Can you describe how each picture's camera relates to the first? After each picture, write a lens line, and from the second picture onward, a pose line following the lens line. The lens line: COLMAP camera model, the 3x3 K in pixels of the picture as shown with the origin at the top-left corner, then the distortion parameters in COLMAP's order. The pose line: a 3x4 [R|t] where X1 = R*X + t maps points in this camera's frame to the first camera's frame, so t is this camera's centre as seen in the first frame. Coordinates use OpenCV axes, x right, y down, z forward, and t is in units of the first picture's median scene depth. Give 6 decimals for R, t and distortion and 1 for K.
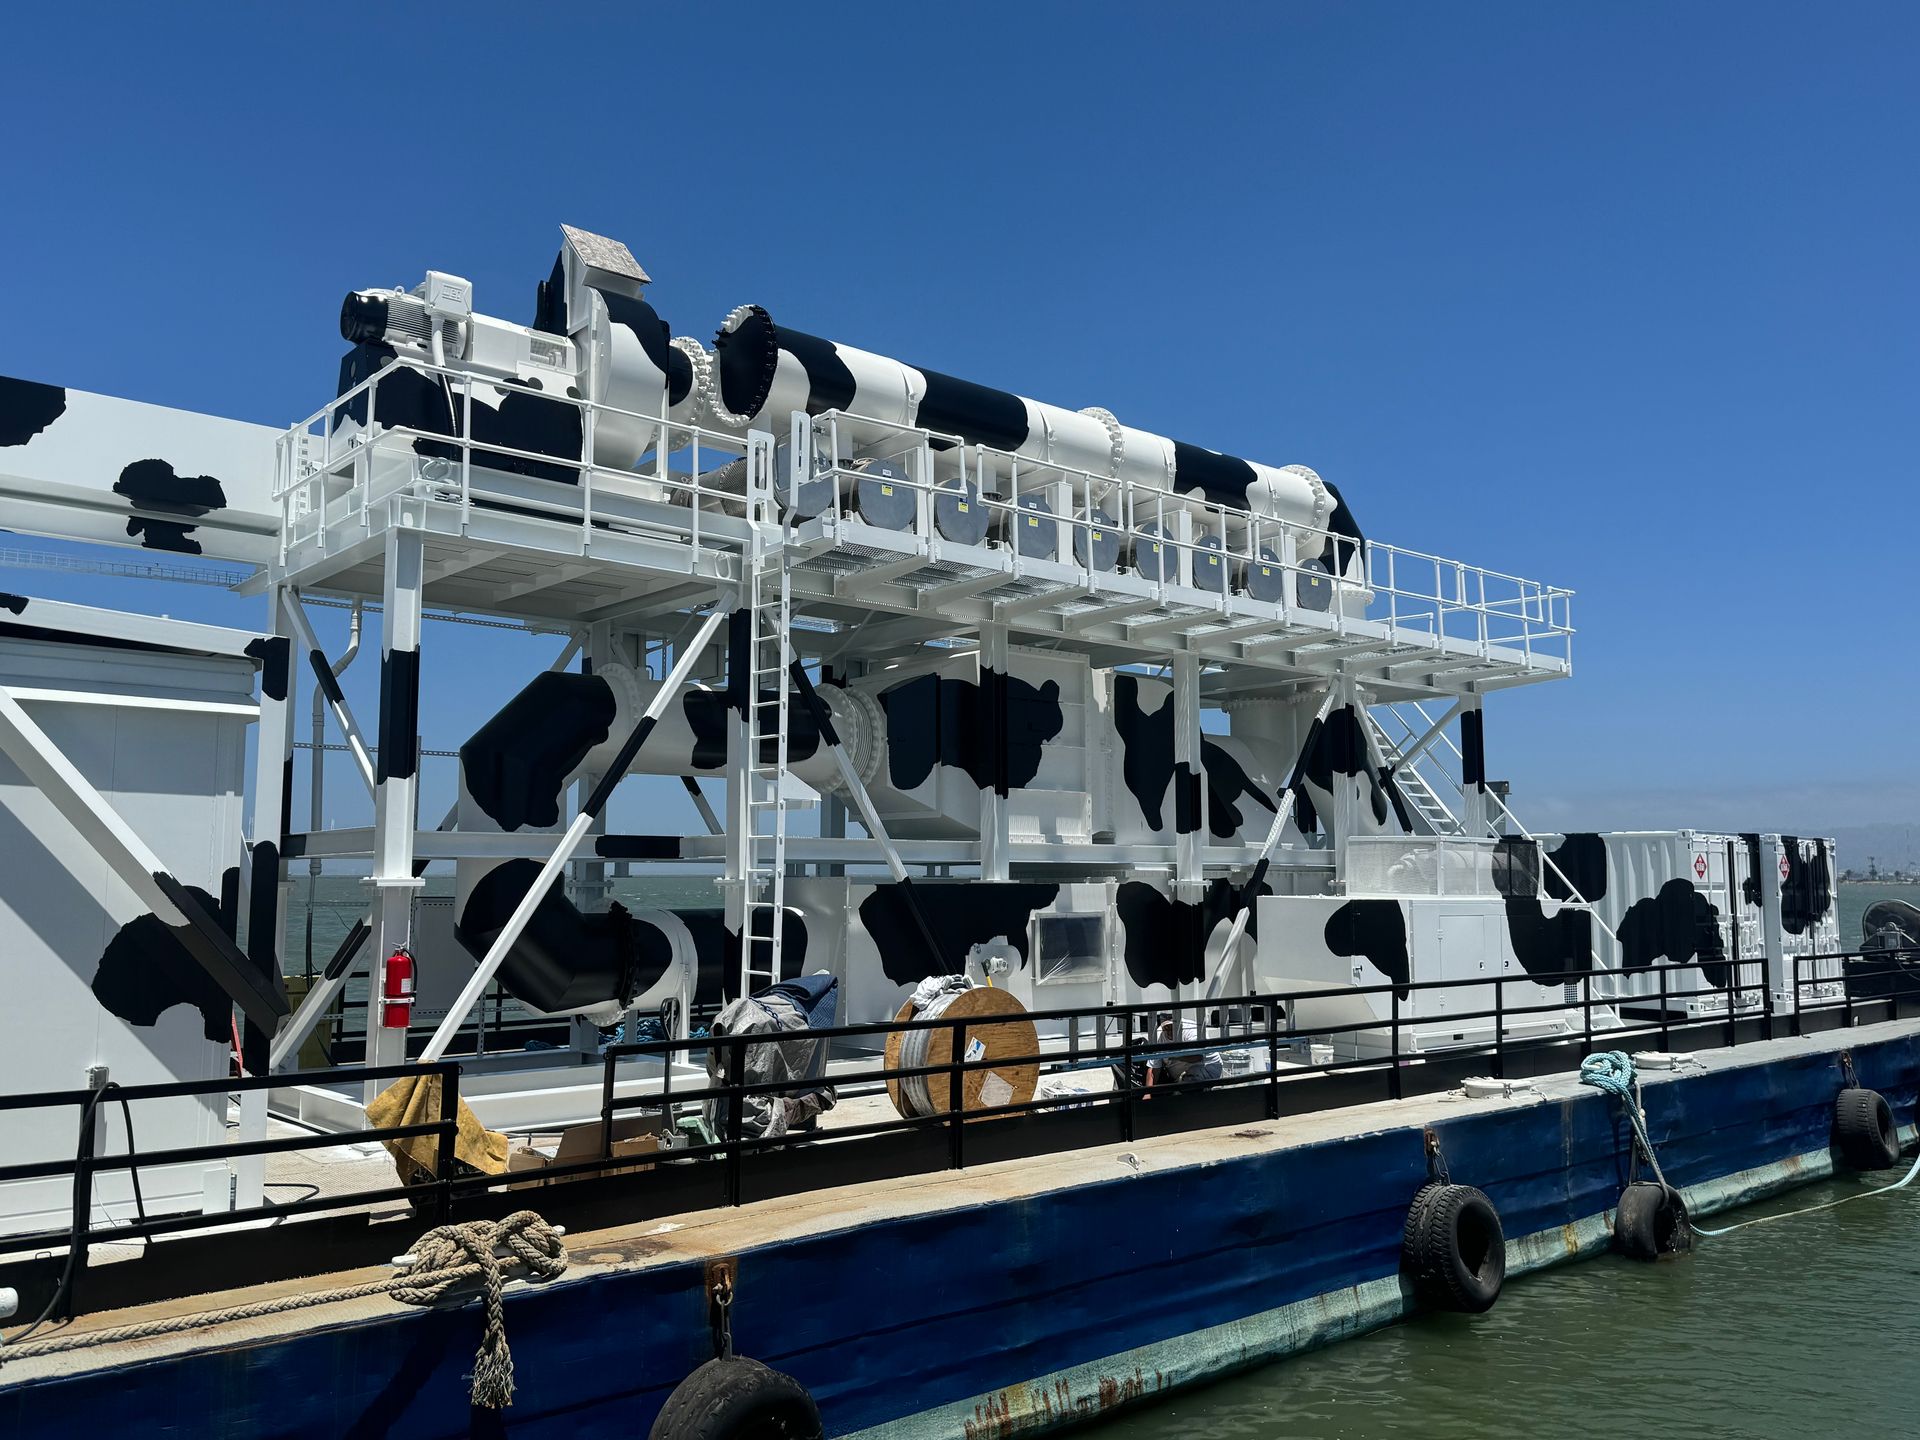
lens RADIAL K [[1479.8, 0, 960.0], [0, 1479.8, 720.0], [0, 0, 1]] dist [0.147994, -0.265647]
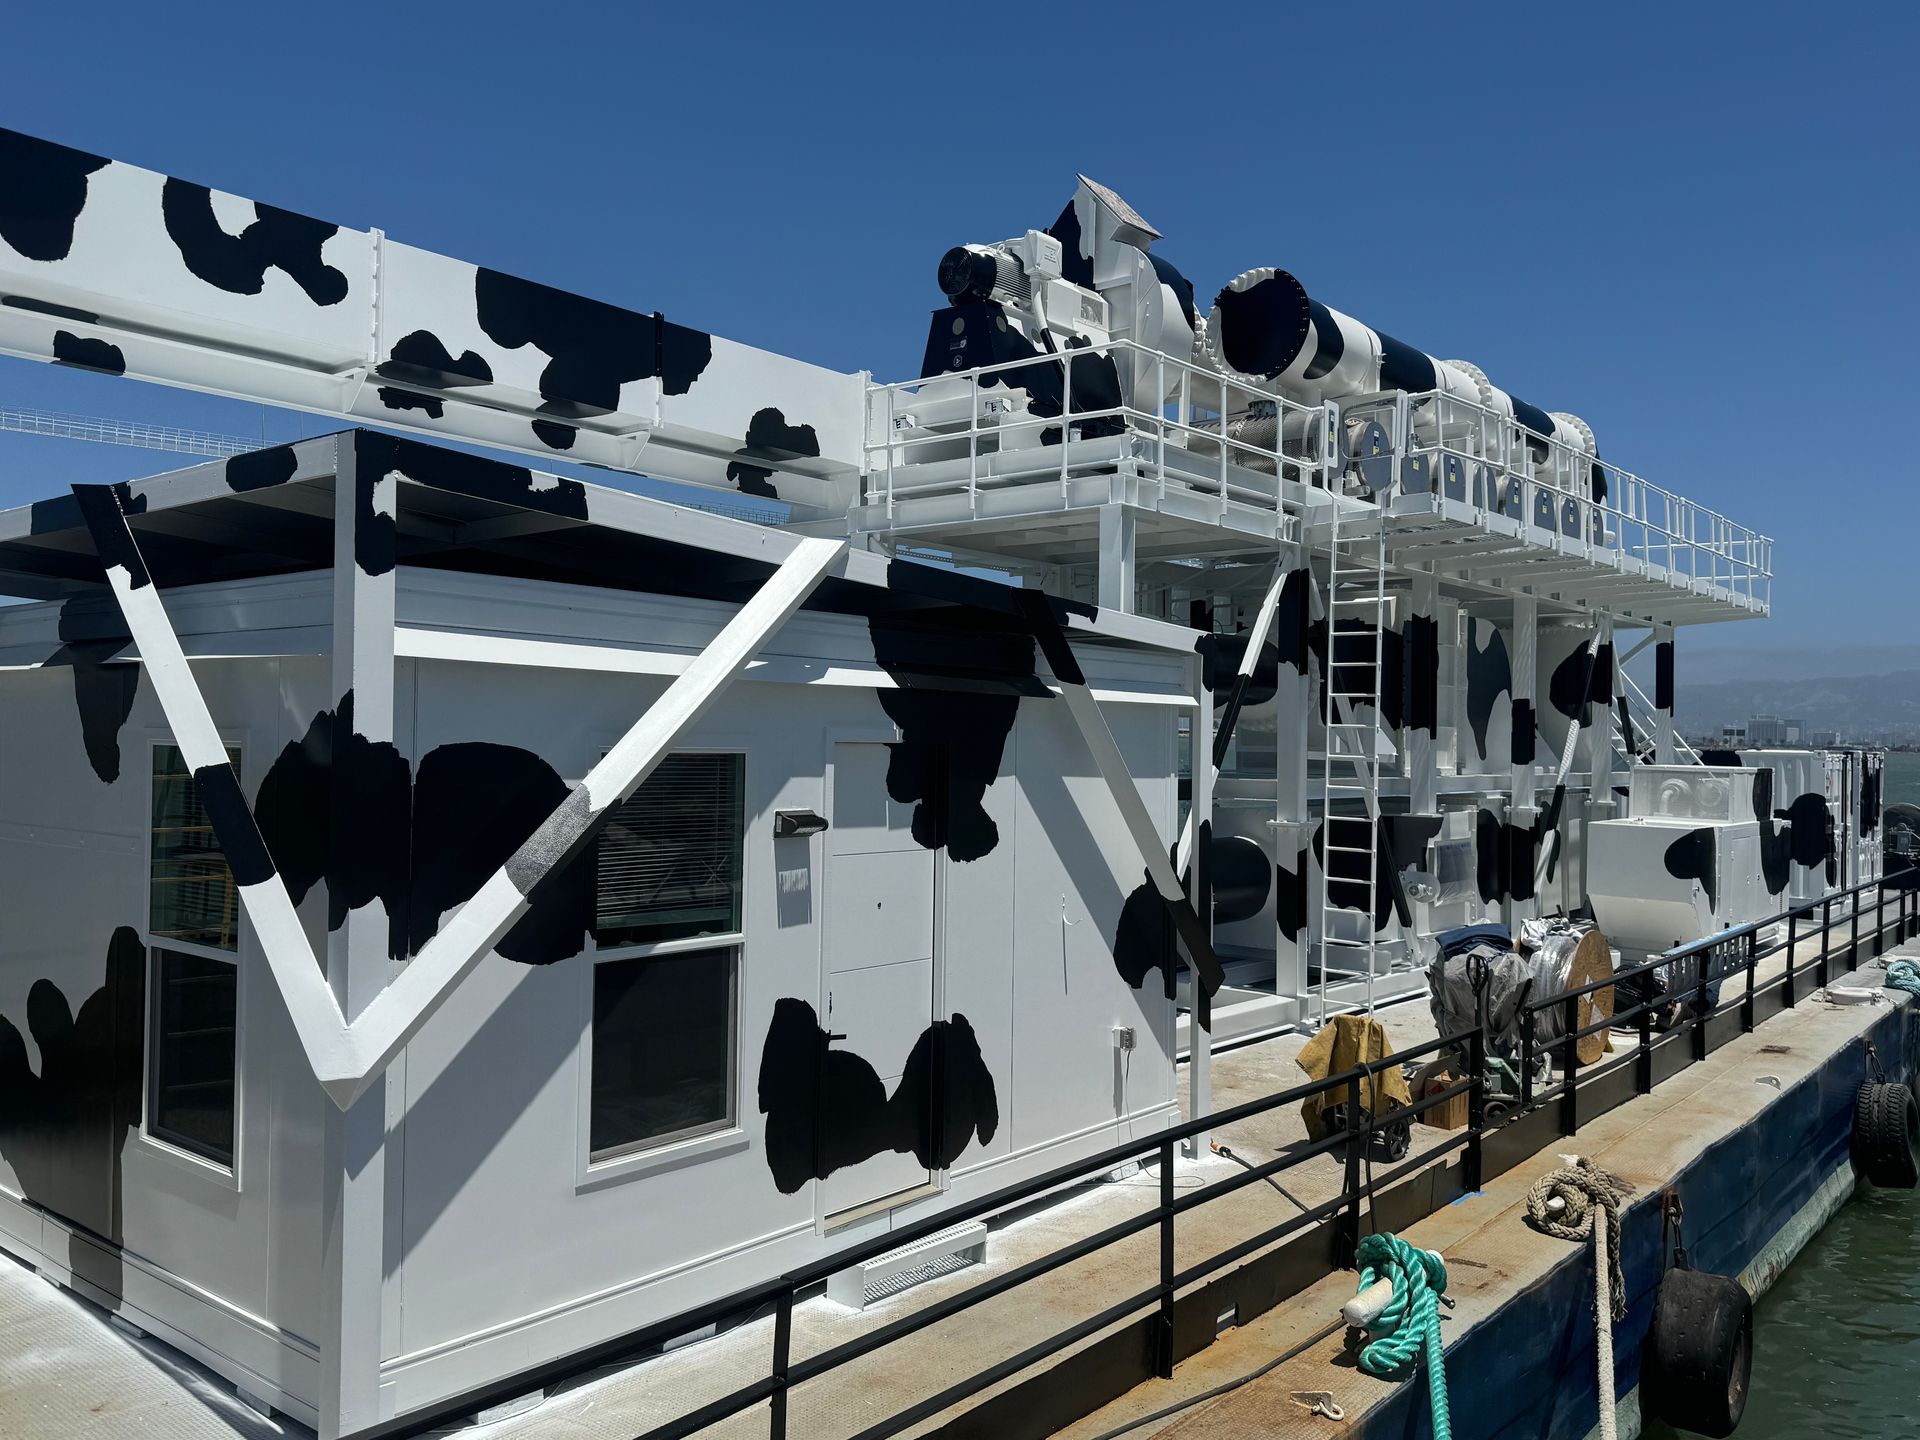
lens RADIAL K [[1479.8, 0, 960.0], [0, 1479.8, 720.0], [0, 0, 1]] dist [0.147994, -0.265647]
pose [[0.988777, 0.016545, 0.148480, -0.505855], [-0.030709, 0.995135, 0.093617, -0.056181], [-0.146208, -0.097126, 0.984474, -0.025680]]
